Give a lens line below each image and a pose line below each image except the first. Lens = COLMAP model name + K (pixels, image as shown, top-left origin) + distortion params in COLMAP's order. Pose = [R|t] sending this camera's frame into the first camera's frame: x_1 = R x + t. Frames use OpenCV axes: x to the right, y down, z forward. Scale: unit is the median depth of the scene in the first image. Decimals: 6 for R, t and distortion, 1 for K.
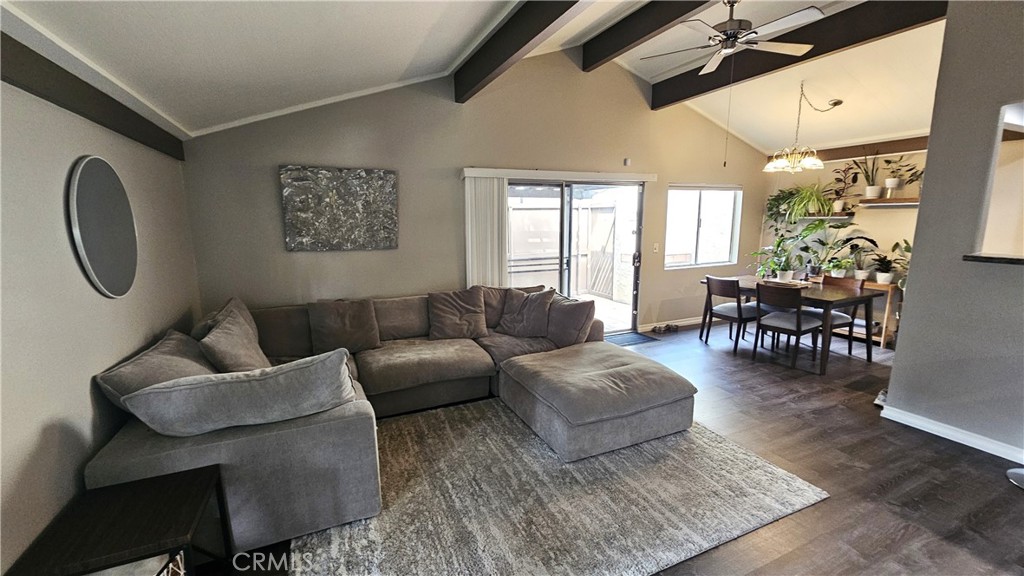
lens RADIAL K [[369.9, 0, 512.0], [0, 369.9, 288.0], [0, 0, 1]] dist [-0.002279, -0.000171]
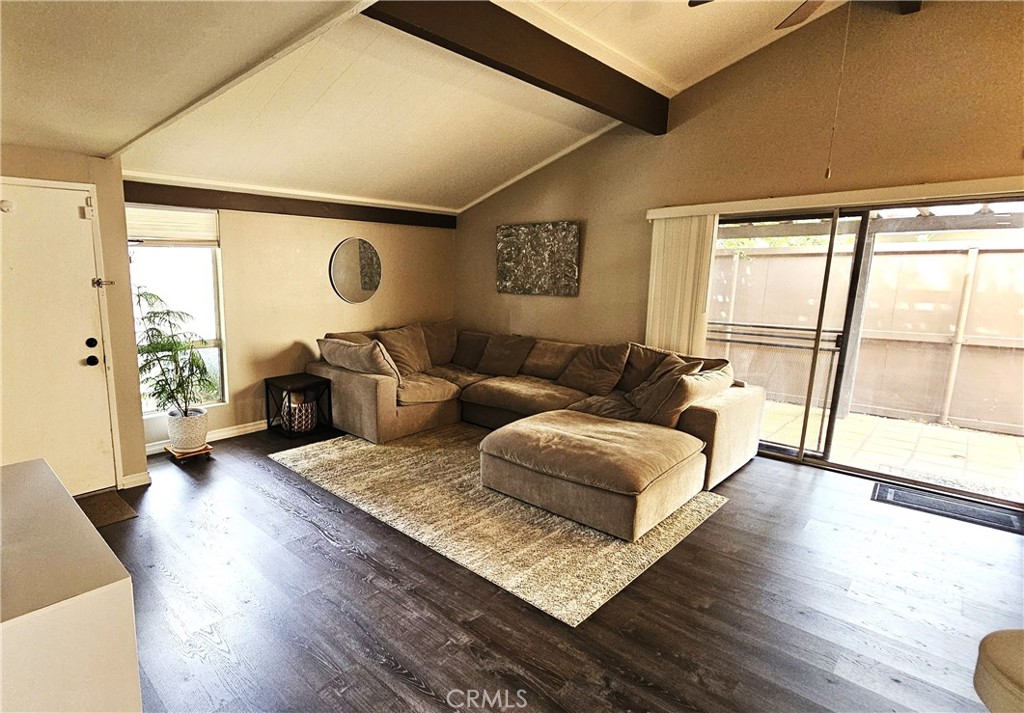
lens RADIAL K [[524.1, 0, 512.0], [0, 524.1, 356.5], [0, 0, 1]] dist [0.003053, 0.000172]
pose [[0.464463, 0.149503, -0.872882, 1.011197], [-0.166937, 0.982758, 0.079495, -0.031865], [0.869716, 0.108794, 0.481412, 0.185138]]
